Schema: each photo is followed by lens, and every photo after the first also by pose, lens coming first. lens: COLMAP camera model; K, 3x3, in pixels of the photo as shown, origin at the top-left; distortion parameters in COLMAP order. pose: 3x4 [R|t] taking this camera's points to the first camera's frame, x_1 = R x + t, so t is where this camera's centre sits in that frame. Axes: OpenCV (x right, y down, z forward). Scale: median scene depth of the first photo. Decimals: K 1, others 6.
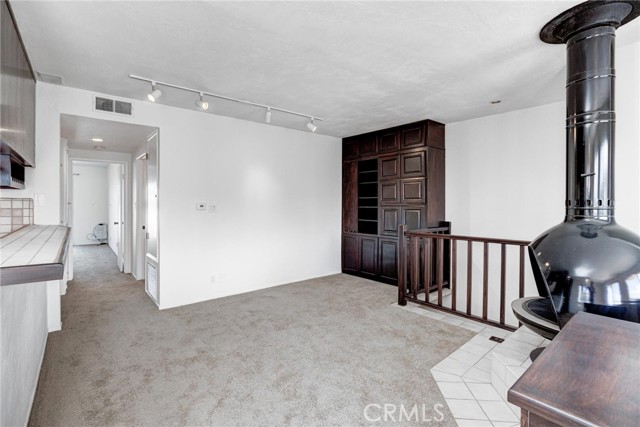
lens RADIAL K [[296.3, 0, 316.4], [0, 296.3, 205.9], [0, 0, 1]] dist [-0.015647, 0.000254]
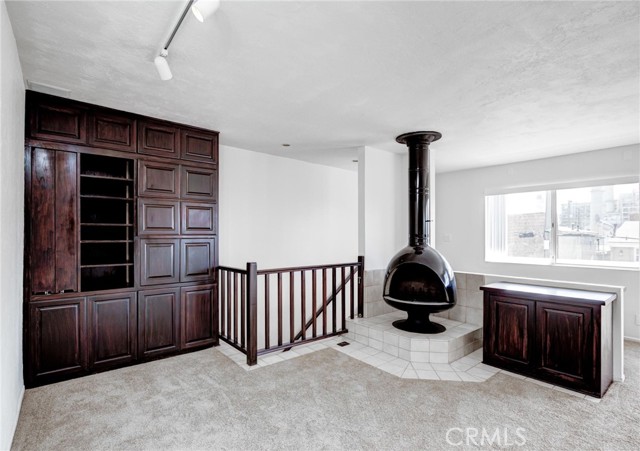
lens RADIAL K [[318.0, 0, 319.6], [0, 318.0, 234.2], [0, 0, 1]] dist [-0.001555, -0.000278]
pose [[0.001536, 0.004745, 0.999988, -0.489771], [0.000799, 0.999988, -0.004746, -0.007554], [-0.999999, 0.000806, 0.001533, 0.710558]]
